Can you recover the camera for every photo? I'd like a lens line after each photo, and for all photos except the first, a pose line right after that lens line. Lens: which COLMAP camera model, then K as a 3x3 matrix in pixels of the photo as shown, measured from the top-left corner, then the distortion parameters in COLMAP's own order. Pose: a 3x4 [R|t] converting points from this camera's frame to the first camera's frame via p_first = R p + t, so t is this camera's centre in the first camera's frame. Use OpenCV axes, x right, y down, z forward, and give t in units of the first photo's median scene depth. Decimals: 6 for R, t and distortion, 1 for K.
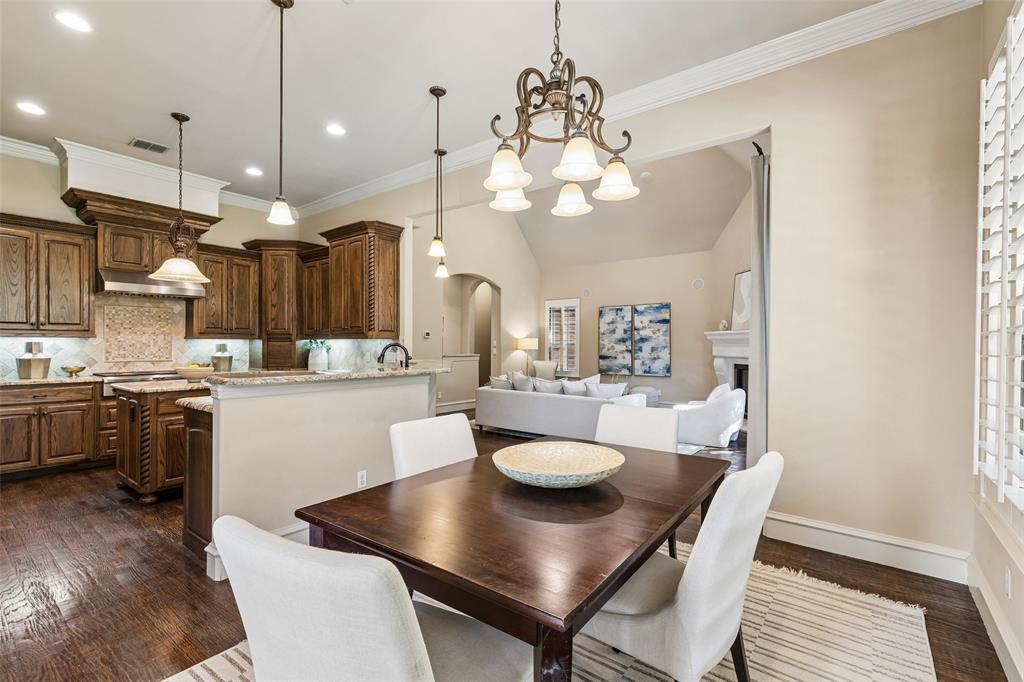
lens RADIAL K [[458.3, 0, 510.0], [0, 458.3, 344.7], [0, 0, 1]] dist [0.002211, 0.000033]
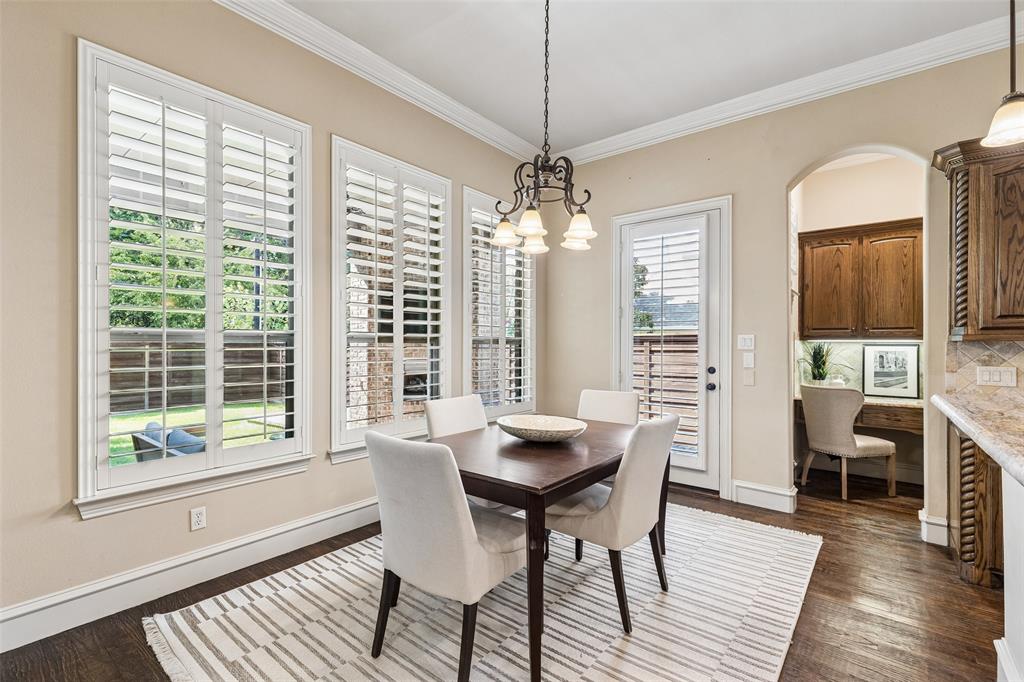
lens RADIAL K [[463.9, 0, 512.0], [0, 463.9, 341.0], [0, 0, 1]] dist [0.003115, 0.000151]
pose [[-0.999730, -0.012967, 0.019274, 0.063761], [-0.013063, 0.999903, -0.004868, 0.001620], [-0.019209, -0.005119, -0.999802, 0.886277]]
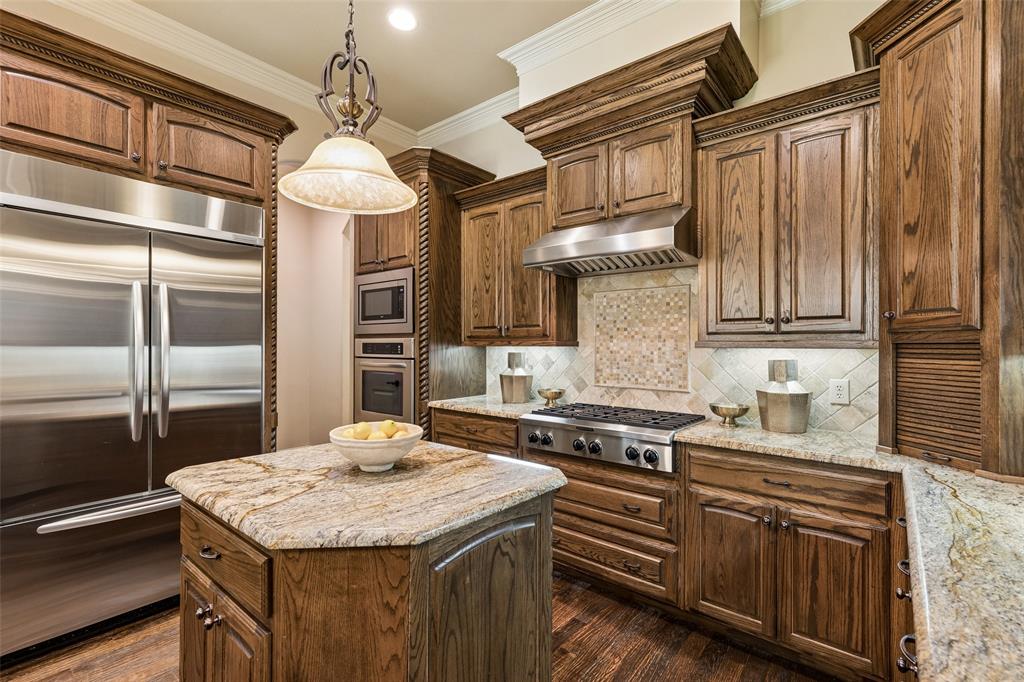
lens RADIAL K [[458.3, 0, 510.0], [0, 458.3, 344.7], [0, 0, 1]] dist [0.002211, 0.000033]
pose [[-0.033776, -0.005740, -0.999413, -0.284578], [-0.008329, 0.999950, -0.005462, -0.013426], [0.999395, 0.008140, -0.033823, 0.962202]]
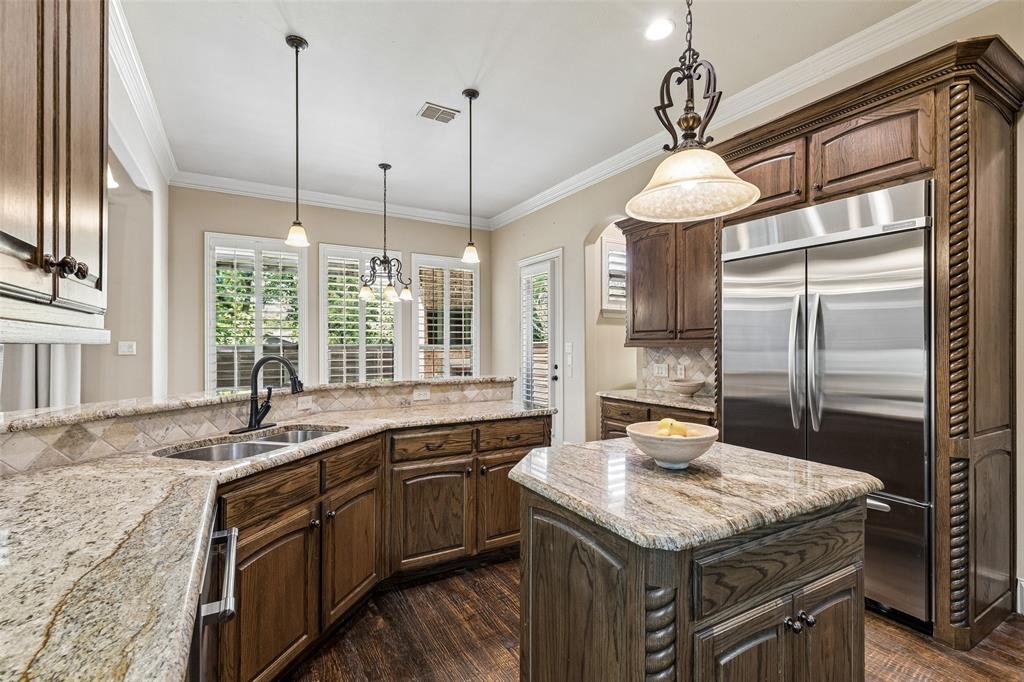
lens RADIAL K [[458.3, 0, 510.0], [0, 458.3, 344.7], [0, 0, 1]] dist [0.002211, 0.000033]
pose [[-0.928273, -0.007207, 0.371830, -0.608070], [-0.006518, 0.999974, 0.003109, -0.015510], [-0.371843, 0.000462, -0.928296, 1.204331]]
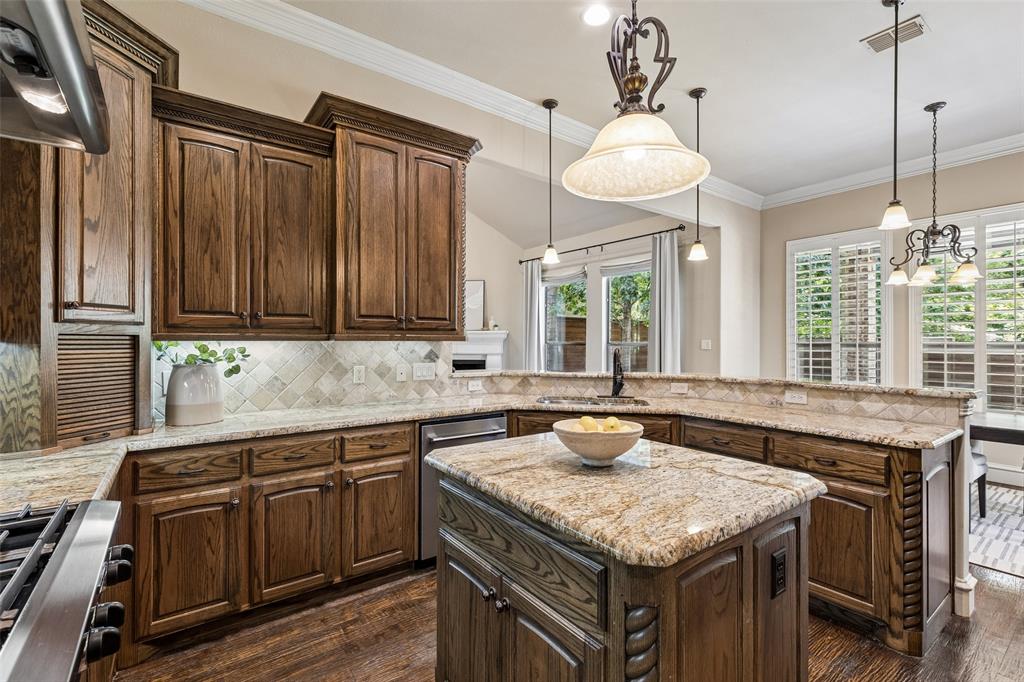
lens RADIAL K [[463.9, 0, 512.0], [0, 463.9, 341.0], [0, 0, 1]] dist [0.003115, 0.000151]
pose [[0.266253, -0.002743, 0.963899, -0.918330], [0.000360, 0.999996, 0.002746, -0.014936], [-0.963903, -0.000384, 0.266253, 0.833383]]
